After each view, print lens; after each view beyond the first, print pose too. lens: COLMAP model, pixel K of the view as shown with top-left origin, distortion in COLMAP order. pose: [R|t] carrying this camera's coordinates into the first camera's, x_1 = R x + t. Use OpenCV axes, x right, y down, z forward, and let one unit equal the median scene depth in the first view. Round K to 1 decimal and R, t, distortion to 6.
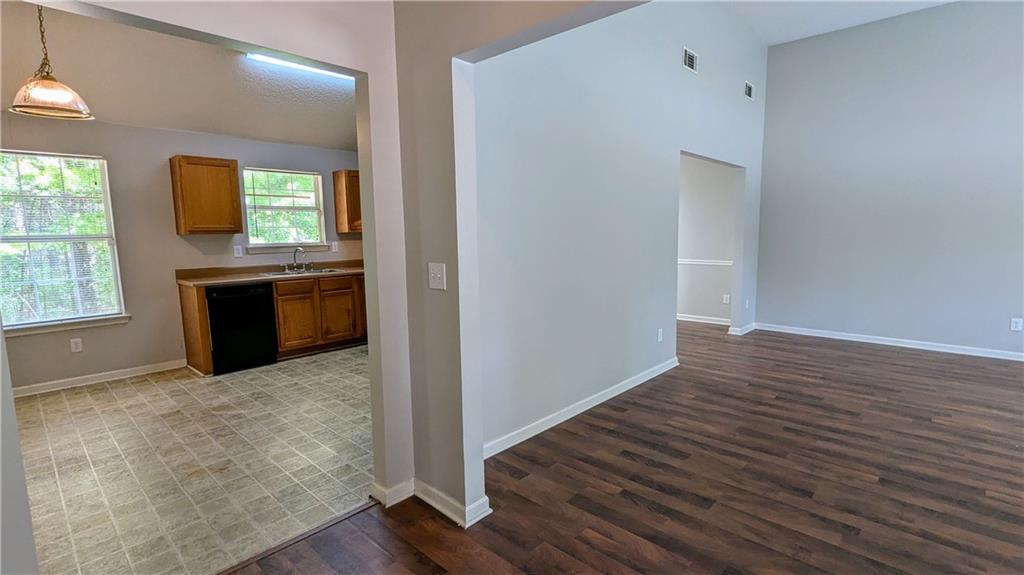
lens RADIAL K [[483.0, 0, 516.5], [0, 483.0, 290.5], [0, 0, 1]] dist [-0.001208, -0.001366]
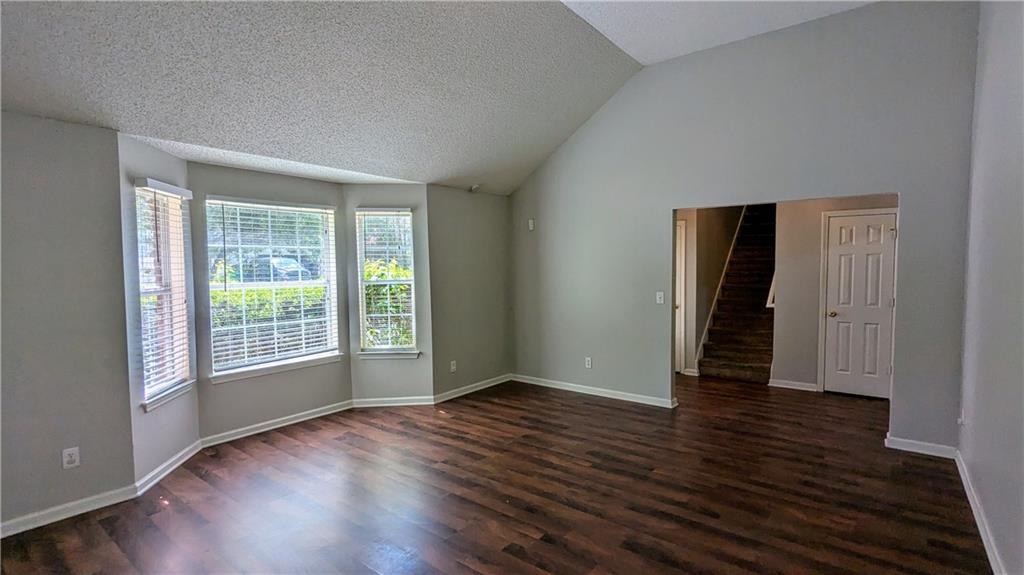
lens RADIAL K [[483.0, 0, 516.5], [0, 483.0, 290.5], [0, 0, 1]] dist [-0.001208, -0.001366]
pose [[-0.995317, 0.023535, -0.093756, 0.852072], [0.006343, 0.983719, 0.179601, -0.242154], [0.096457, 0.178166, -0.979262, 1.499947]]
